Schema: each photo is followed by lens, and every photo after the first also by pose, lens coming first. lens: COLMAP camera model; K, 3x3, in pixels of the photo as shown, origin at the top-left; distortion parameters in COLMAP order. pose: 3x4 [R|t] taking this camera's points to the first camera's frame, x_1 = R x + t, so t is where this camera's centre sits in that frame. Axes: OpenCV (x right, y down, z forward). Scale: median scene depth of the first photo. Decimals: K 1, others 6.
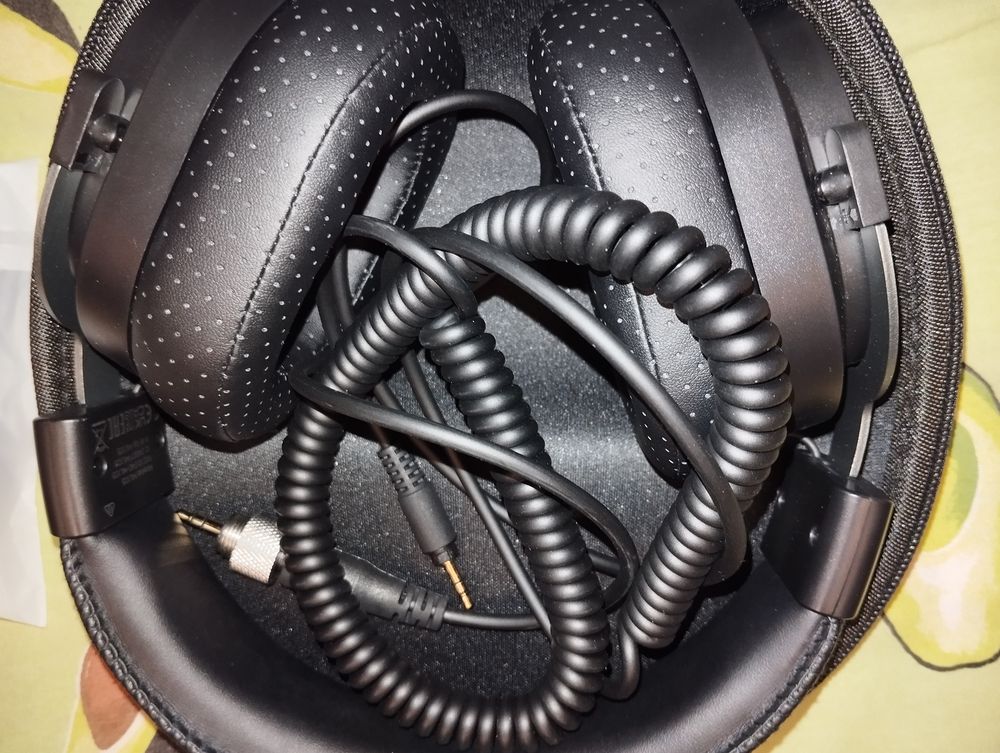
lens RADIAL K [[402.6, 0, 500.0], [0, 402.6, 376.5], [0, 0, 1]] dist [0.002547, -0.007070]
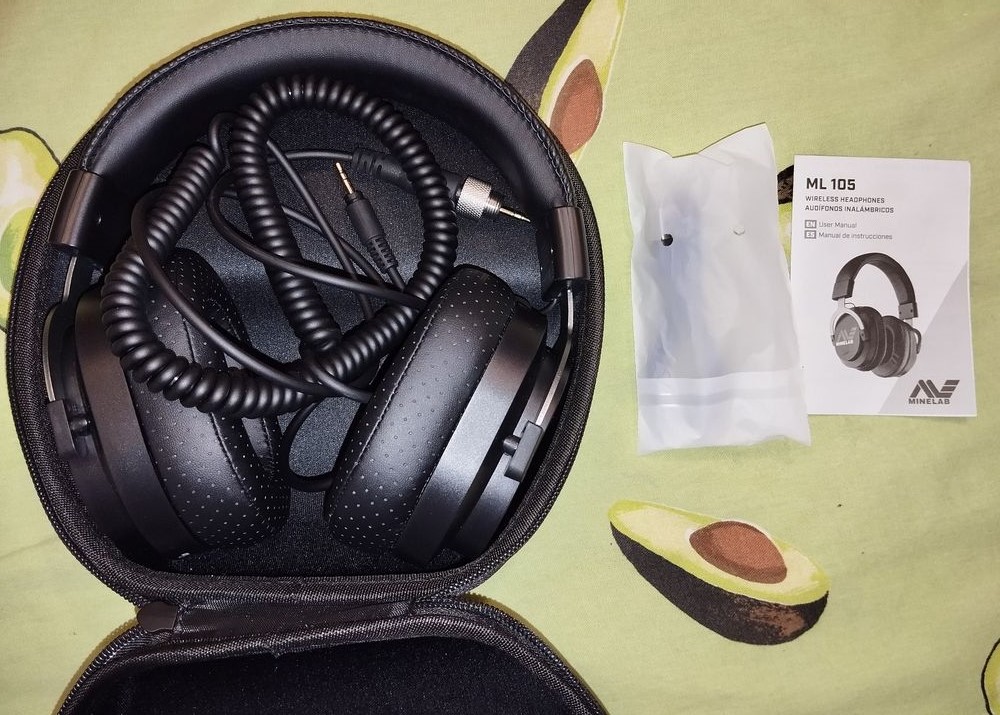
lens RADIAL K [[401.2, 0, 499.3], [0, 401.2, 337.7], [0, 0, 1]] dist [-0.000414, -0.007367]
pose [[-0.999323, 0.028666, -0.023045, -0.787521], [-0.028989, -0.999485, 0.013774, -0.149127], [-0.022638, 0.014433, 0.999640, -0.630317]]
